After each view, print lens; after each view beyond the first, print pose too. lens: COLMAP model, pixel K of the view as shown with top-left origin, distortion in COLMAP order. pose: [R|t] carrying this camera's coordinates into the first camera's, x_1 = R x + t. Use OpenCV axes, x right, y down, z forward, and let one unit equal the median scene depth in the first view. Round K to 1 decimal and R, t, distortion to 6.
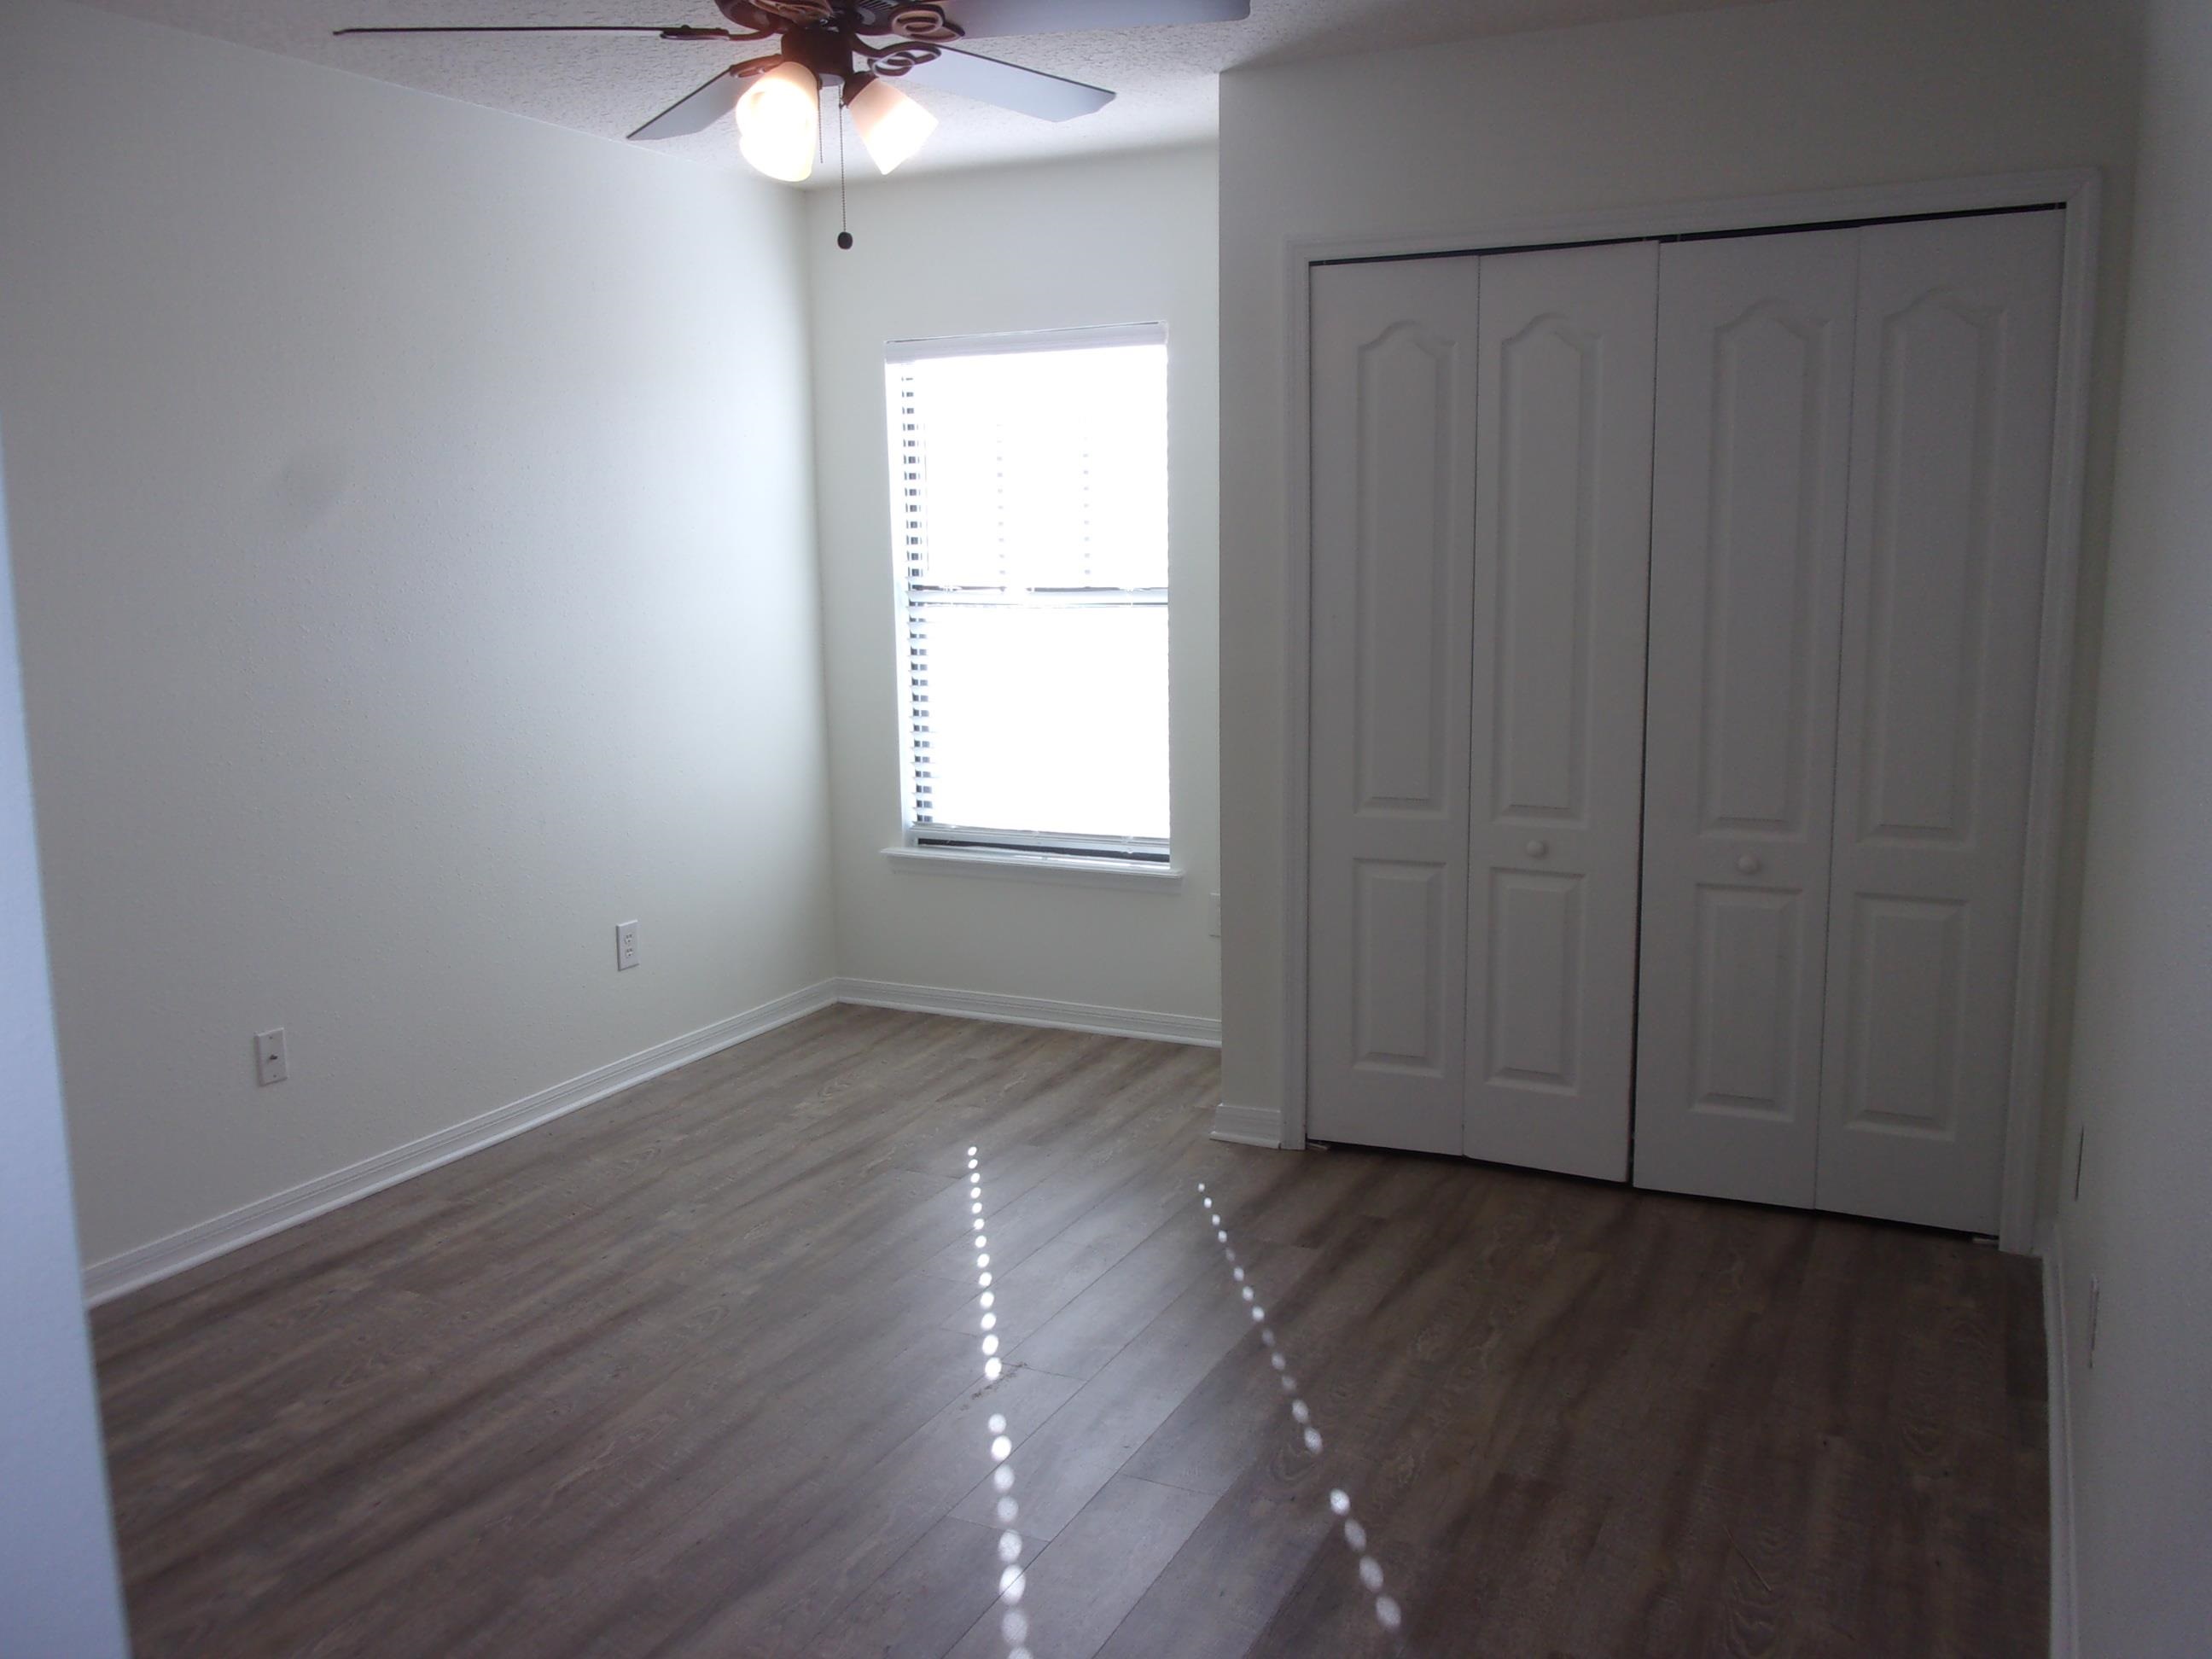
lens RADIAL K [[1837.1, 0, 1121.3], [0, 1837.1, 829.4], [0, 0, 1]] dist [0.020448, -0.060244]
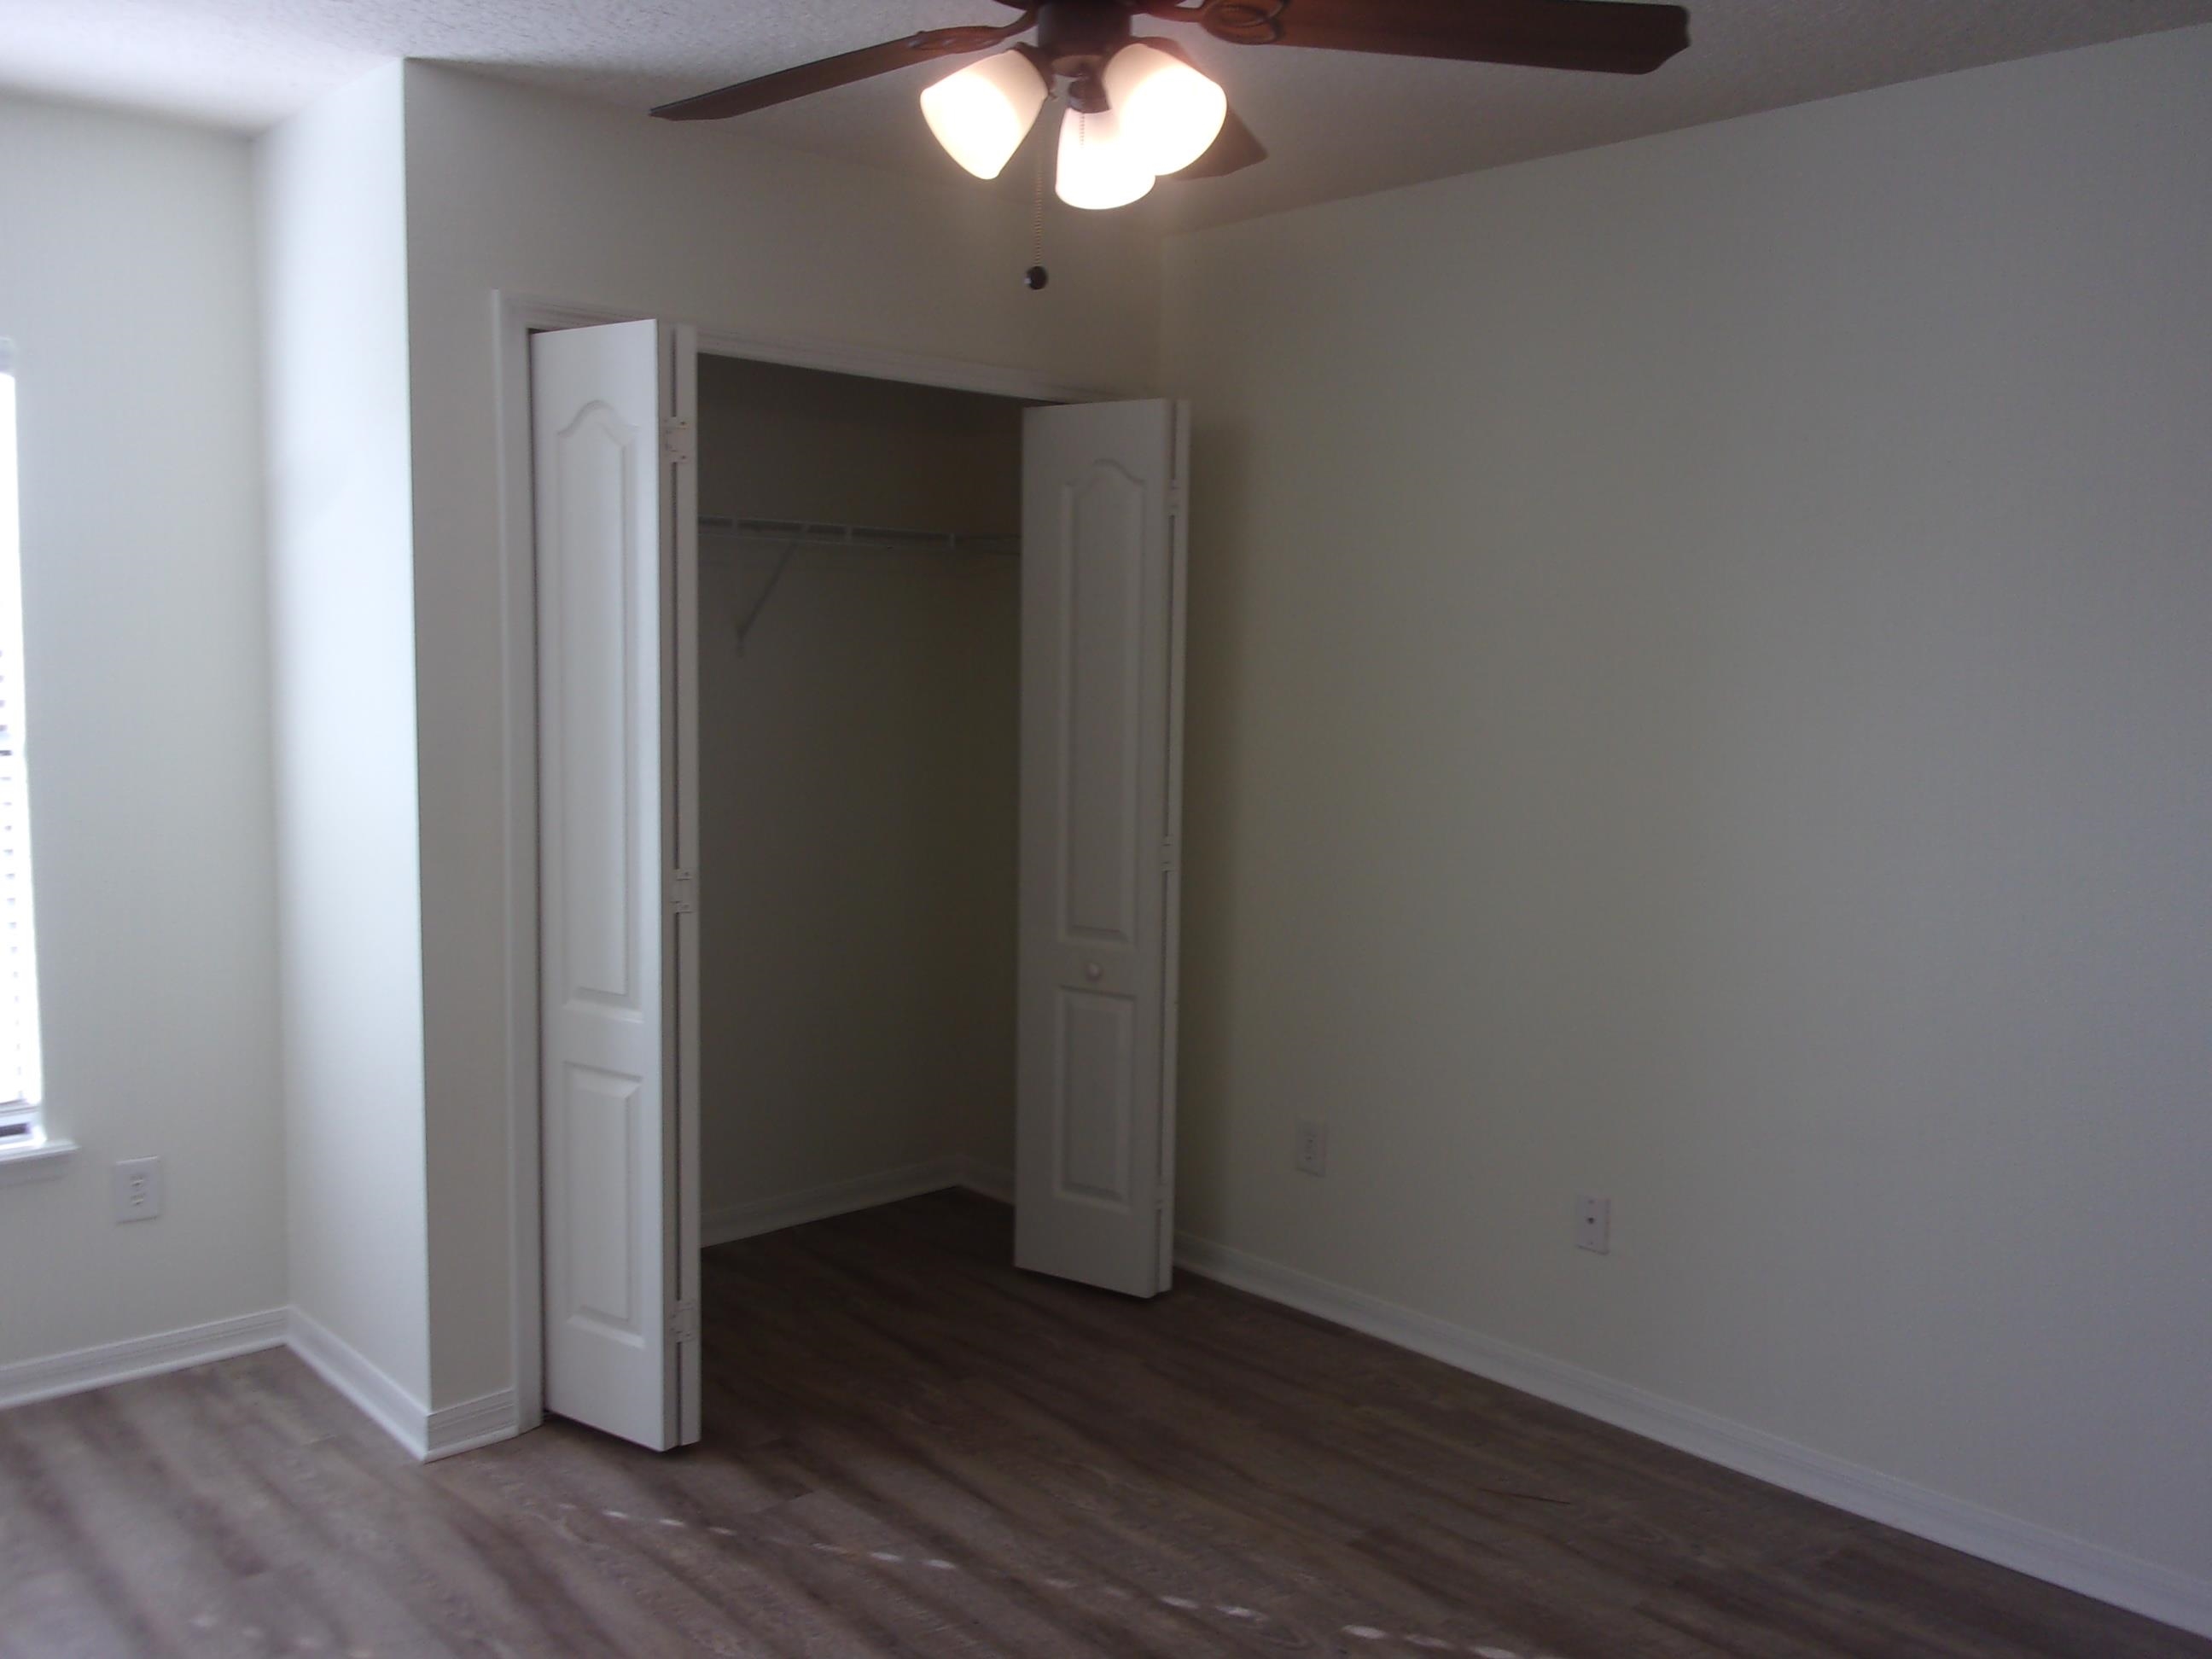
lens RADIAL K [[1837.1, 0, 1083.1], [0, 1837.1, 815.6], [0, 0, 1]] dist [0.020448, -0.060244]
pose [[0.369796, -0.068723, 0.926568, -0.457280], [0.128806, 0.991423, 0.022126, -0.063974], [-0.920141, 0.111165, 0.375476, 0.388856]]
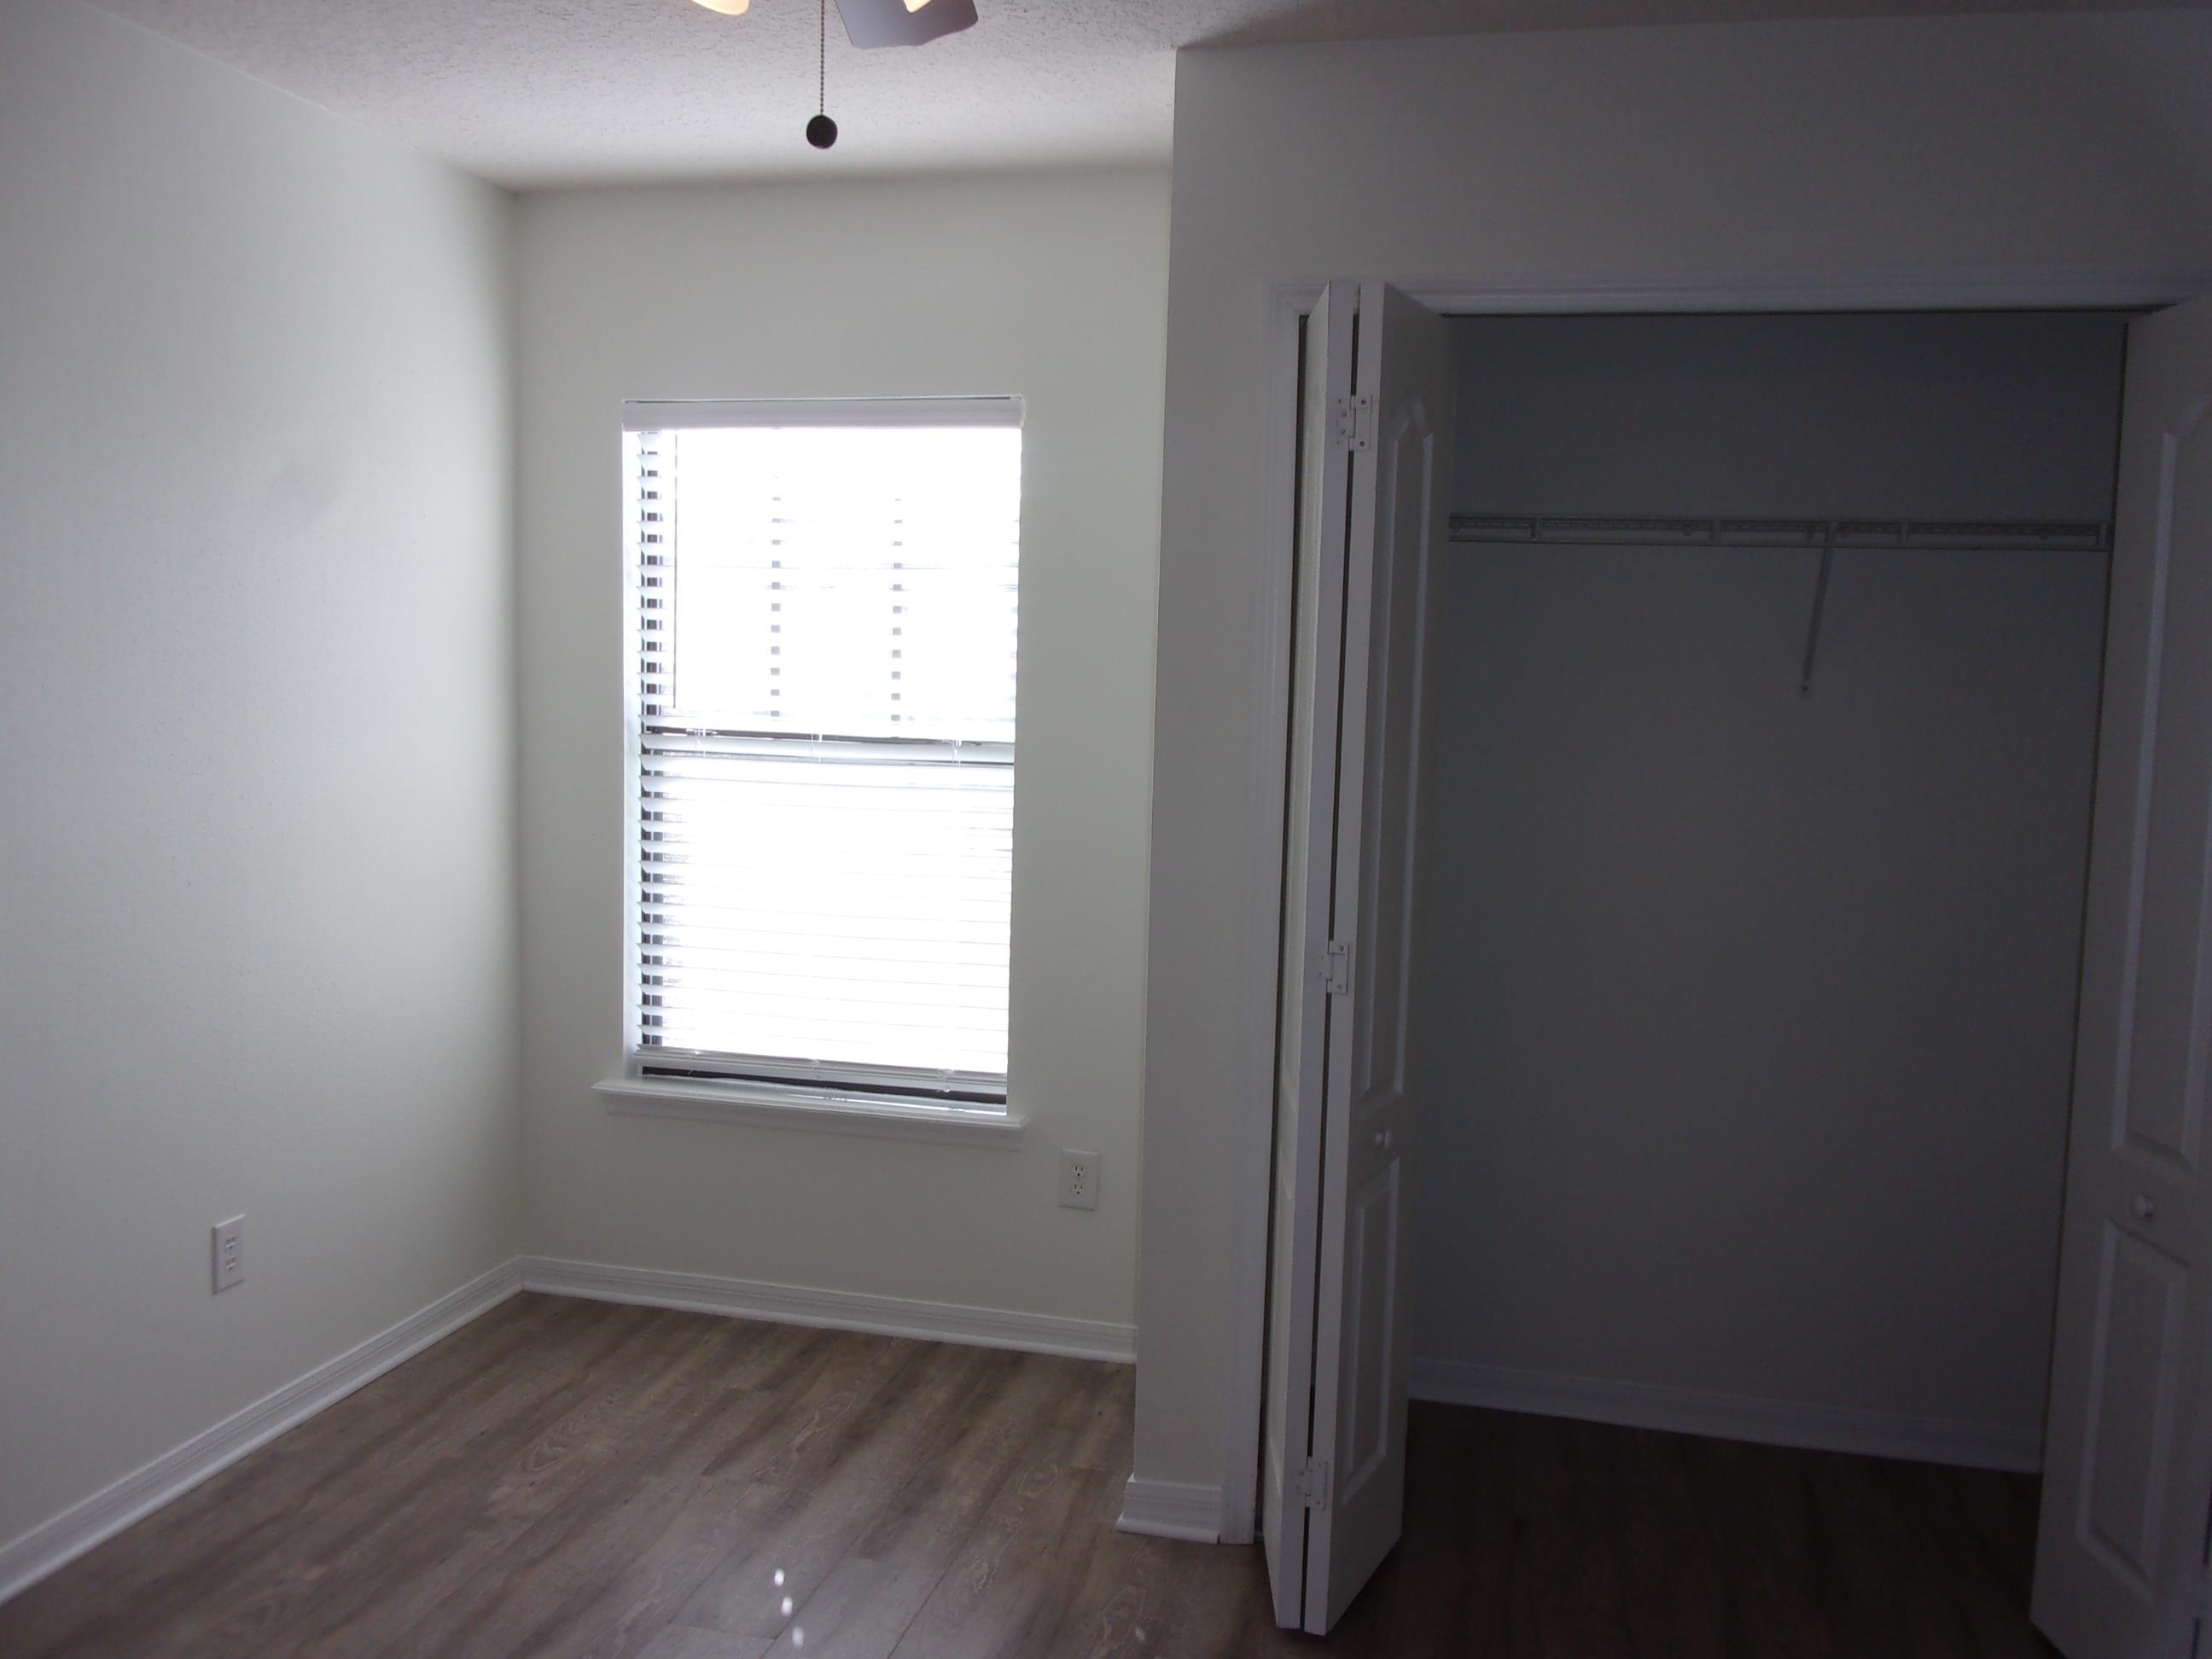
lens RADIAL K [[1837.1, 0, 1094.6], [0, 1837.1, 822.9], [0, 0, 1]] dist [0.020448, -0.060244]
pose [[0.977807, 0.017829, 0.208749, -0.097781], [-0.003588, 0.997652, -0.068400, -0.046997], [-0.209478, 0.066133, 0.975574, 0.256227]]
